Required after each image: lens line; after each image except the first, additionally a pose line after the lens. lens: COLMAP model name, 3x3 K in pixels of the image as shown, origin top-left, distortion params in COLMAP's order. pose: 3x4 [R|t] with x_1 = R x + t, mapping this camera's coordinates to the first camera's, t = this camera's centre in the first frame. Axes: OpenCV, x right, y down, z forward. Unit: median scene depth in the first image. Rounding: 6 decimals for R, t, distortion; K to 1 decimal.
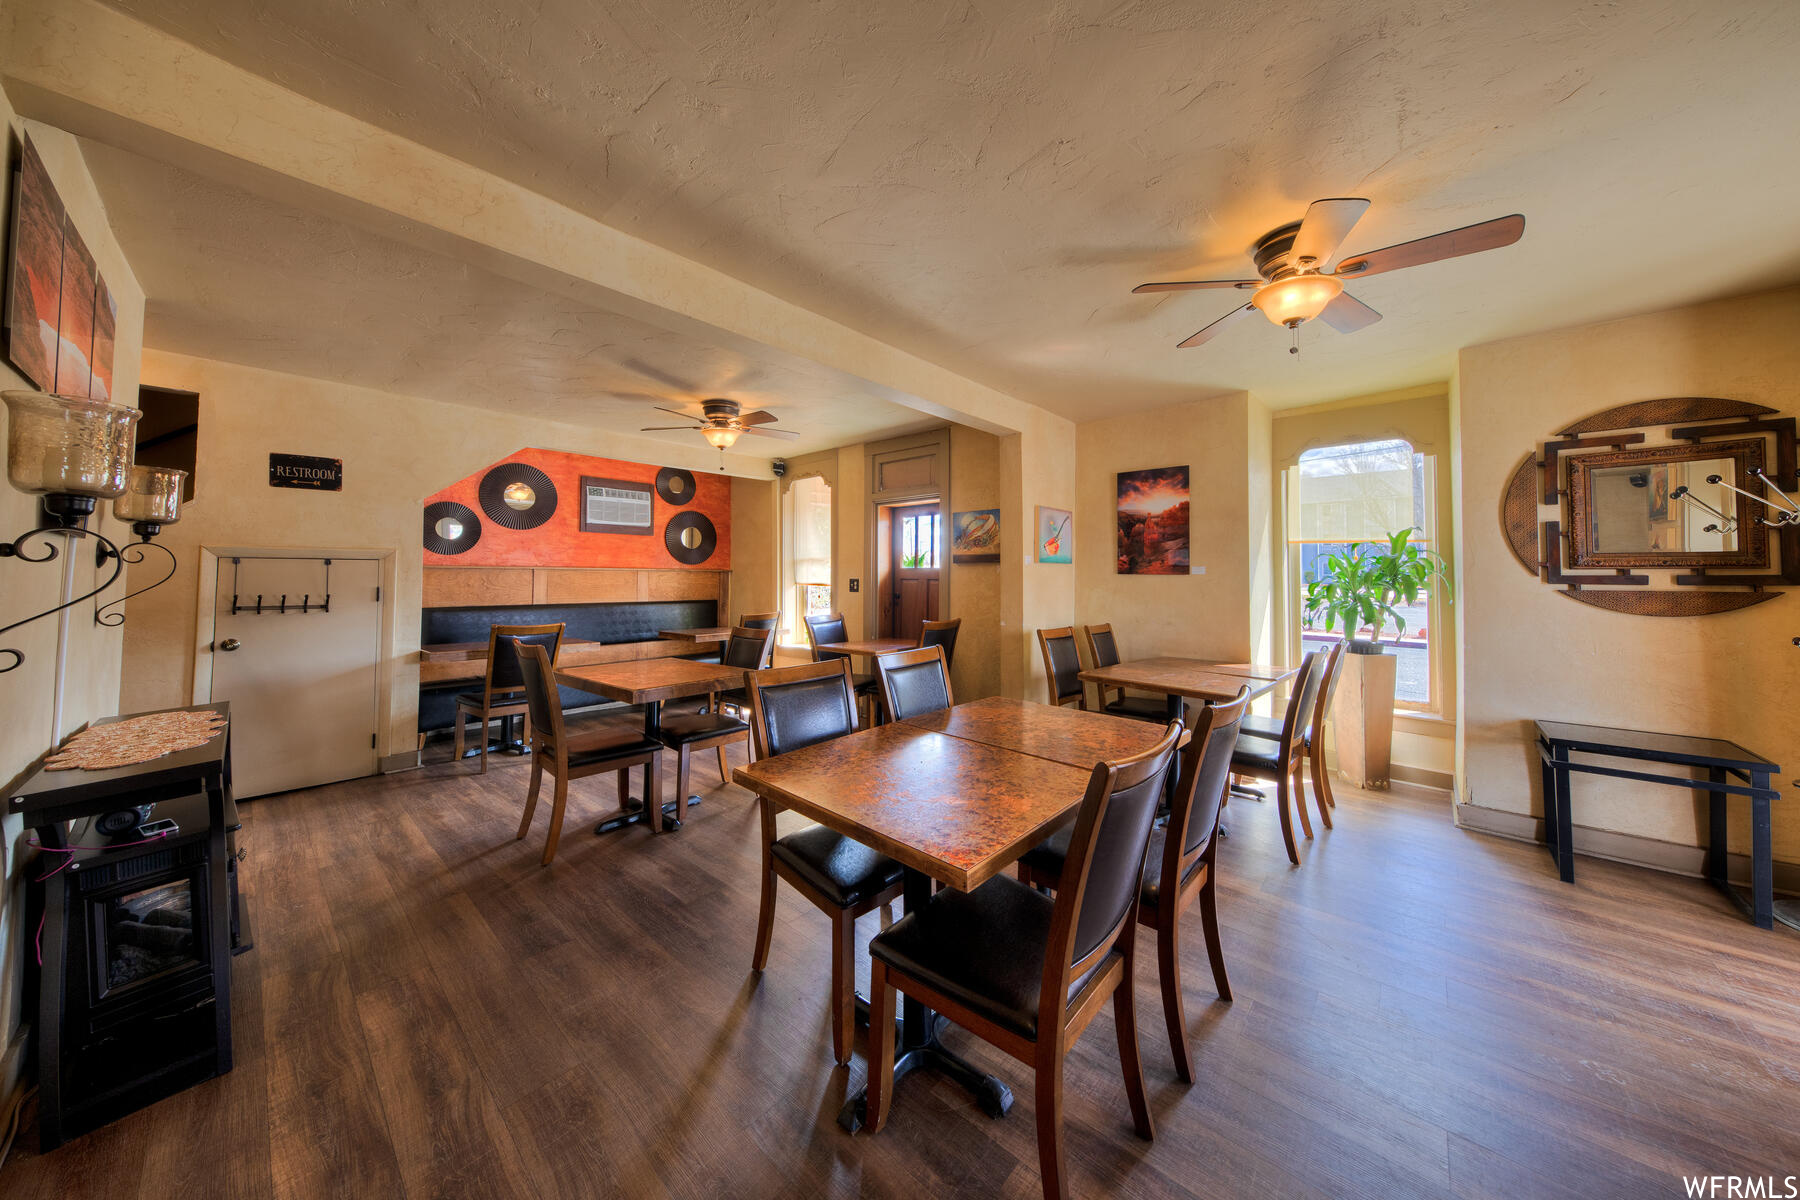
lens RADIAL K [[577.3, 0, 911.6], [0, 577.3, 555.8], [0, 0, 1]] dist [0.005265, -0.000175]
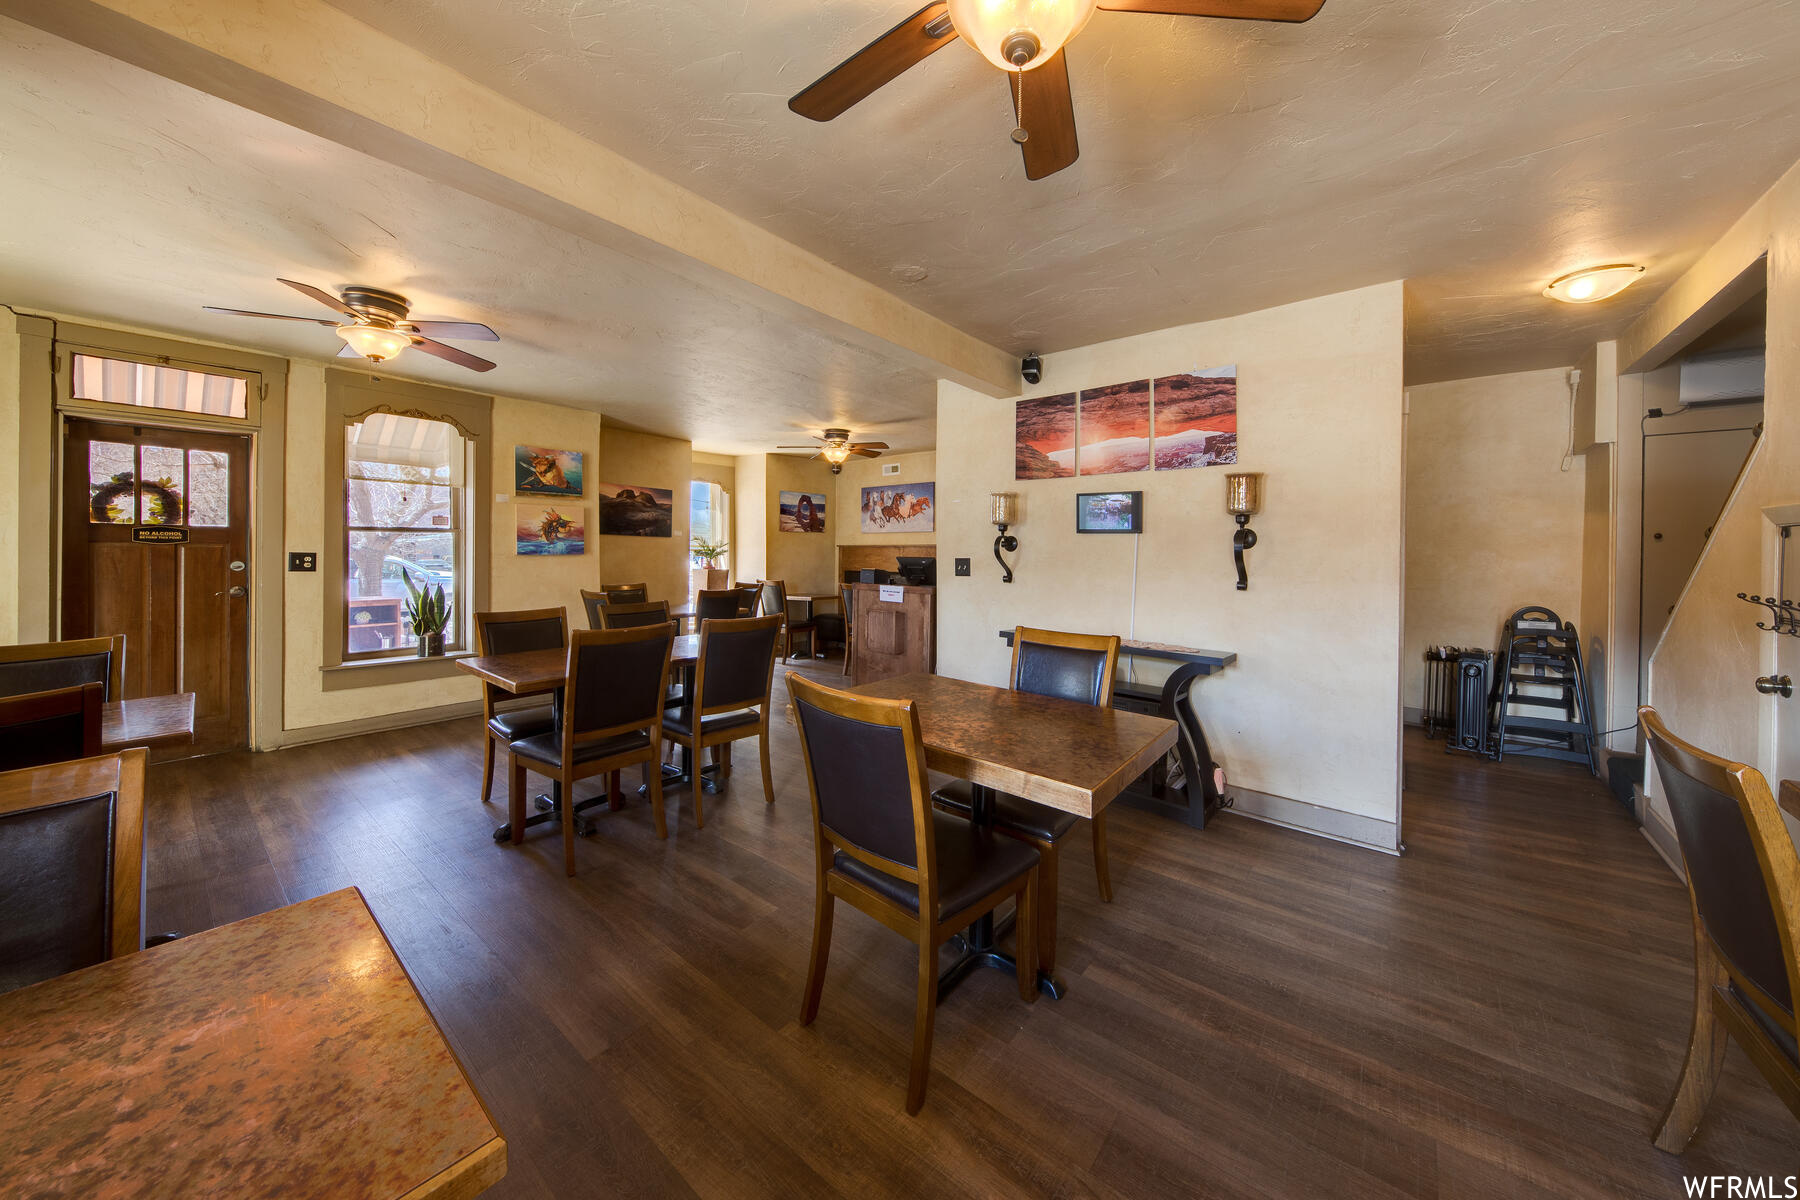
lens RADIAL K [[603.0, 0, 904.0], [0, 603.0, 562.1], [0, 0, 1]] dist [-0.001431, -0.001097]
pose [[-0.999378, -0.007497, -0.034470, -0.241036], [-0.006903, 0.999826, -0.017311, 0.038800], [0.034594, -0.017062, -0.999256, 1.131380]]
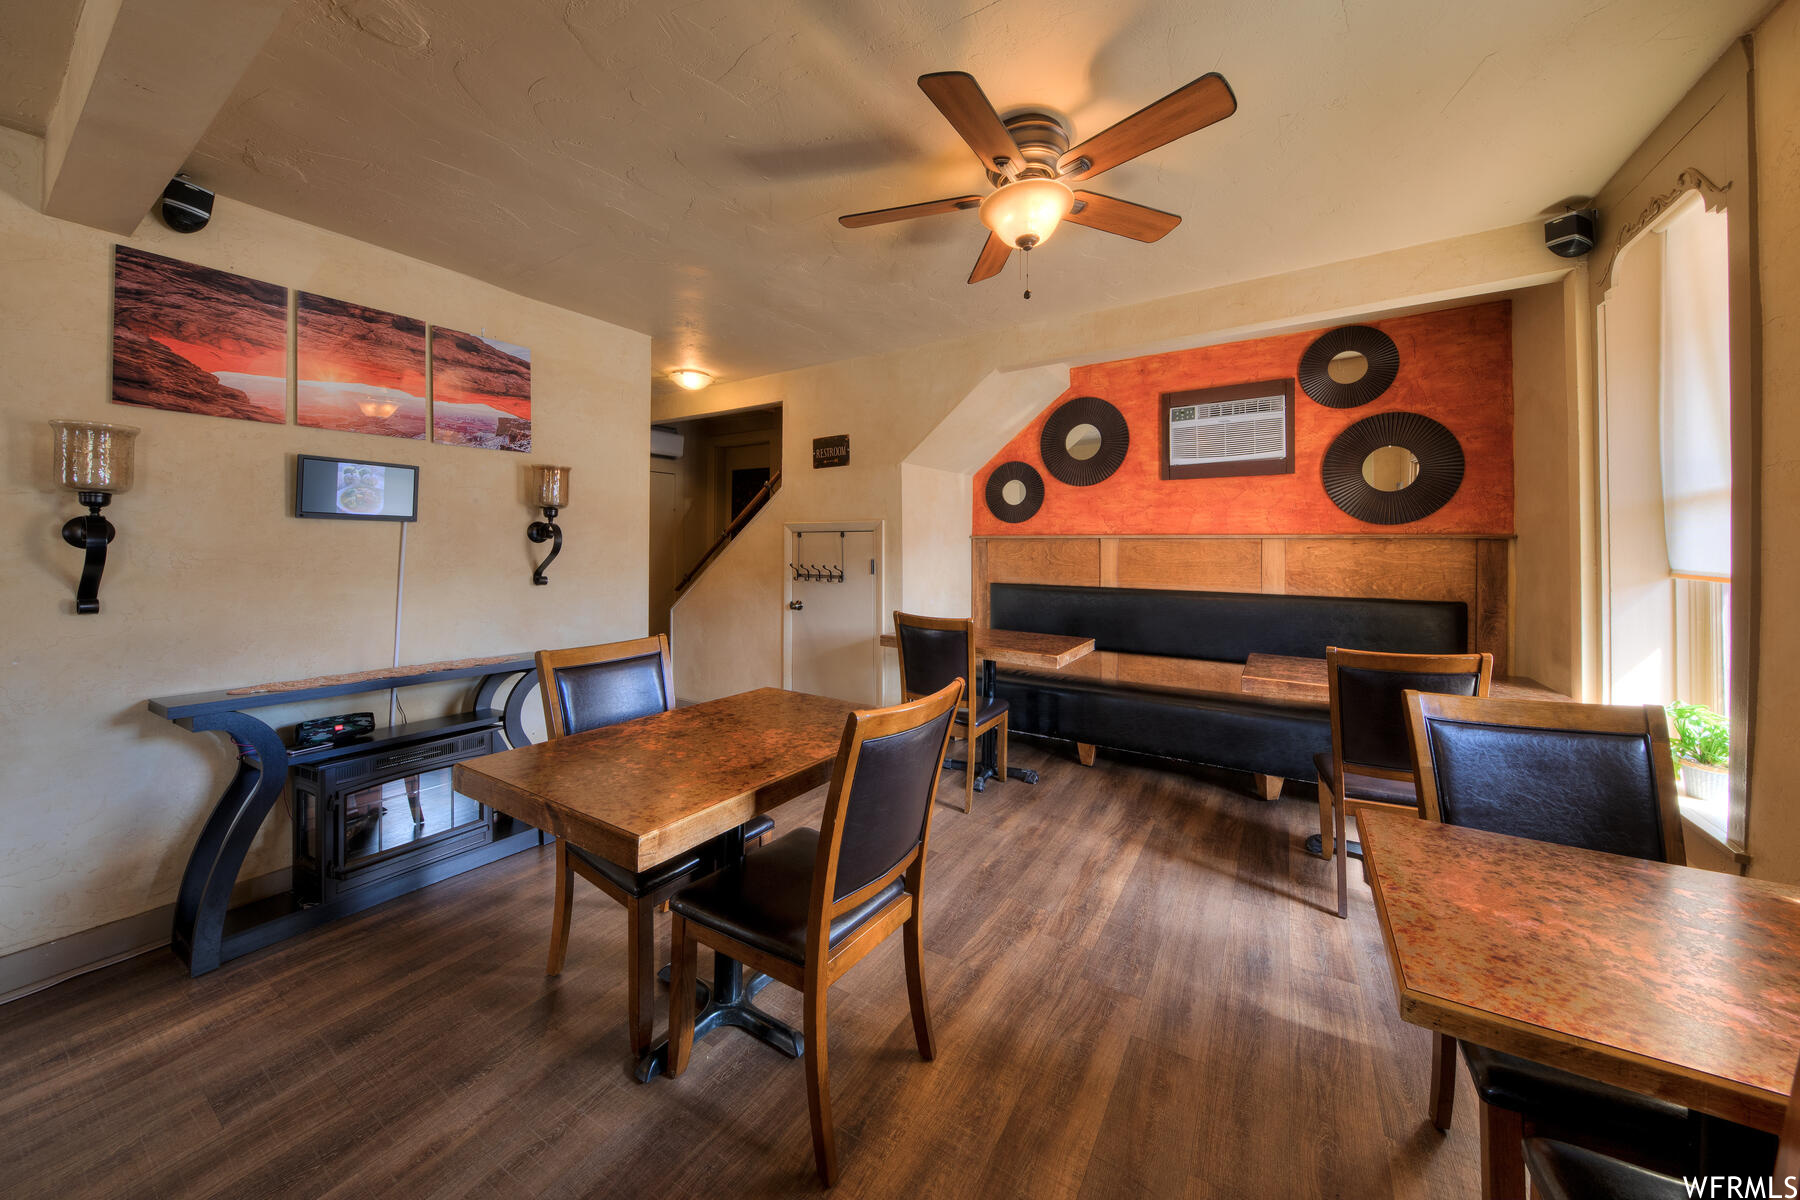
lens RADIAL K [[603.0, 0, 924.0], [0, 603.0, 545.6], [0, 0, 1]] dist [-0.001431, -0.001097]
pose [[0.160237, -0.001836, -0.987077, 0.074045], [0.035367, 0.999367, 0.003882, 0.025158], [0.986445, -0.035532, 0.160200, 0.772241]]
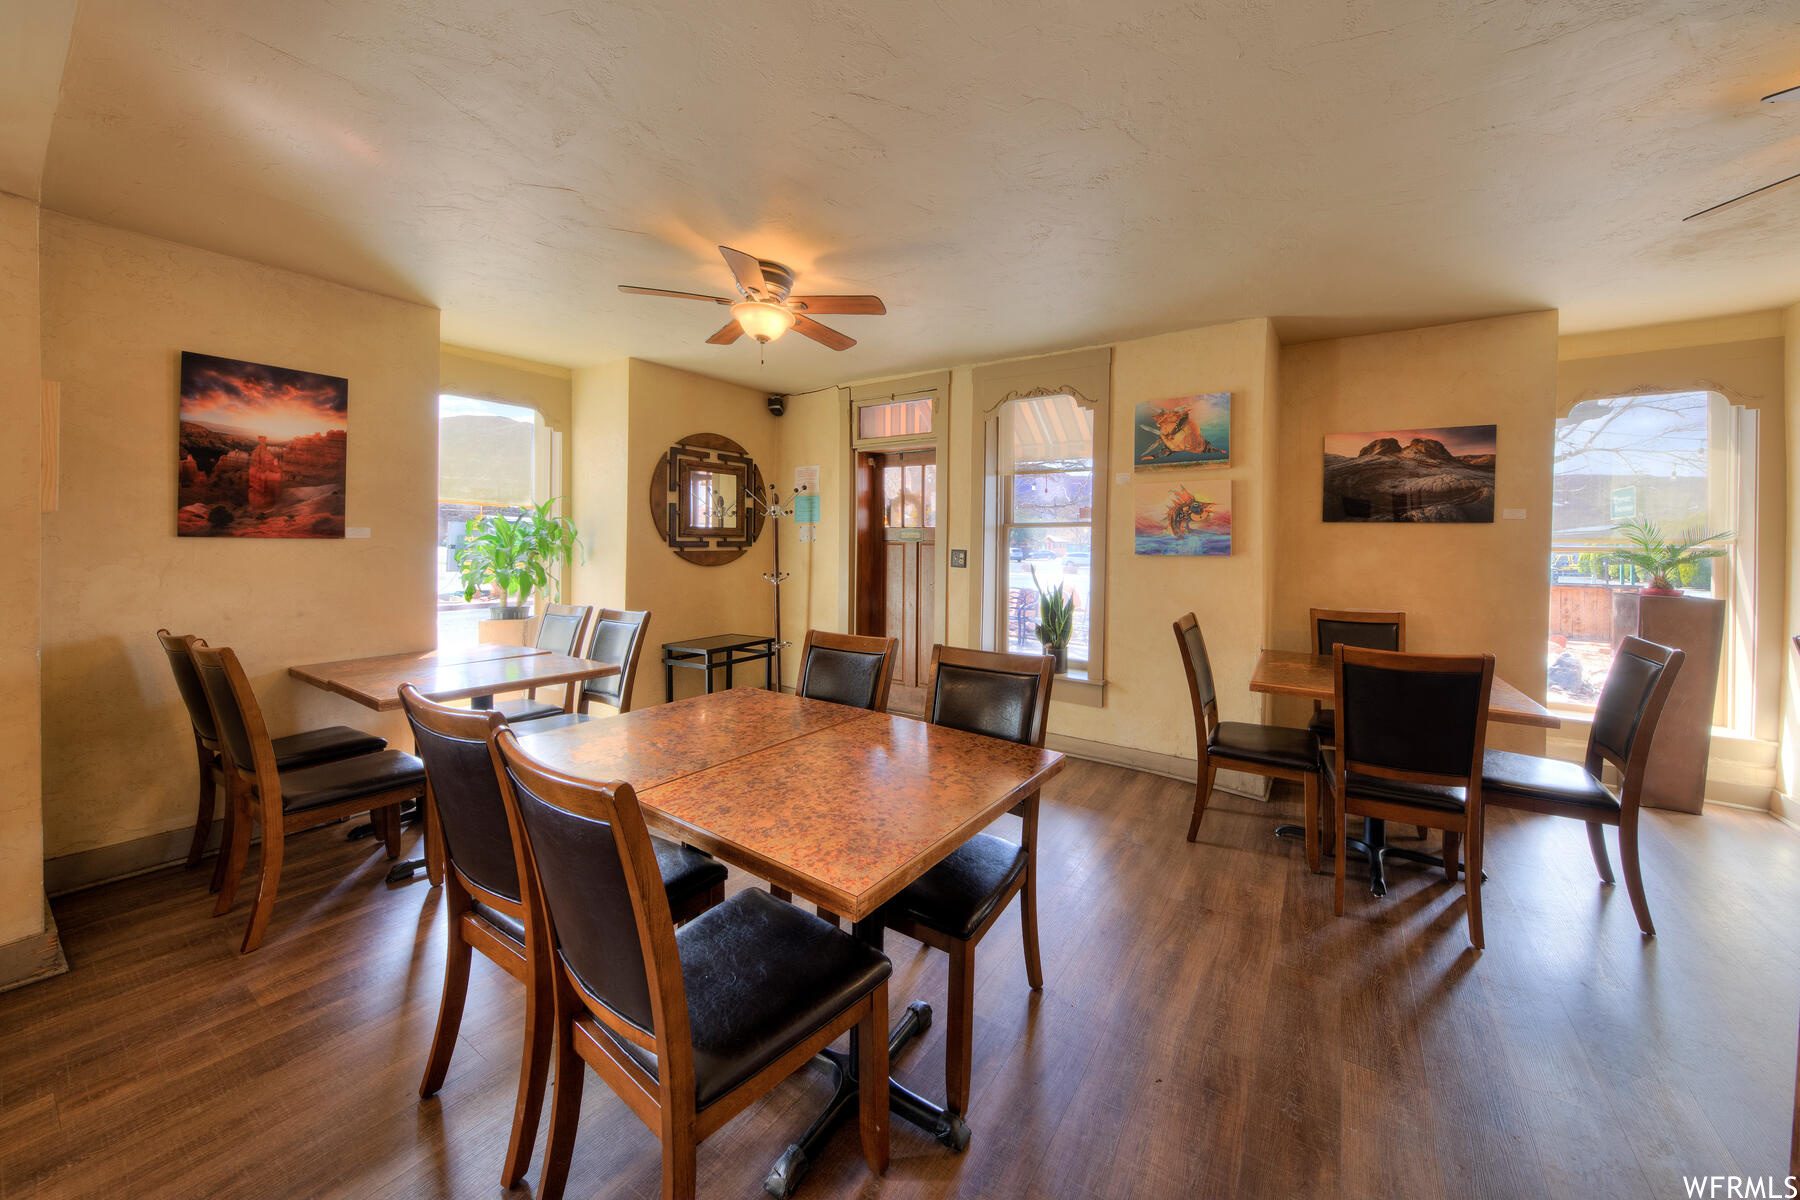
lens RADIAL K [[603.0, 0, 961.7], [0, 603.0, 545.2], [0, 0, 1]] dist [-0.001431, -0.001097]
pose [[-0.165448, -0.009201, 0.986176, -0.316944], [-0.042275, 0.999104, 0.002229, 0.006721], [-0.985312, -0.041322, -0.165688, 0.360901]]
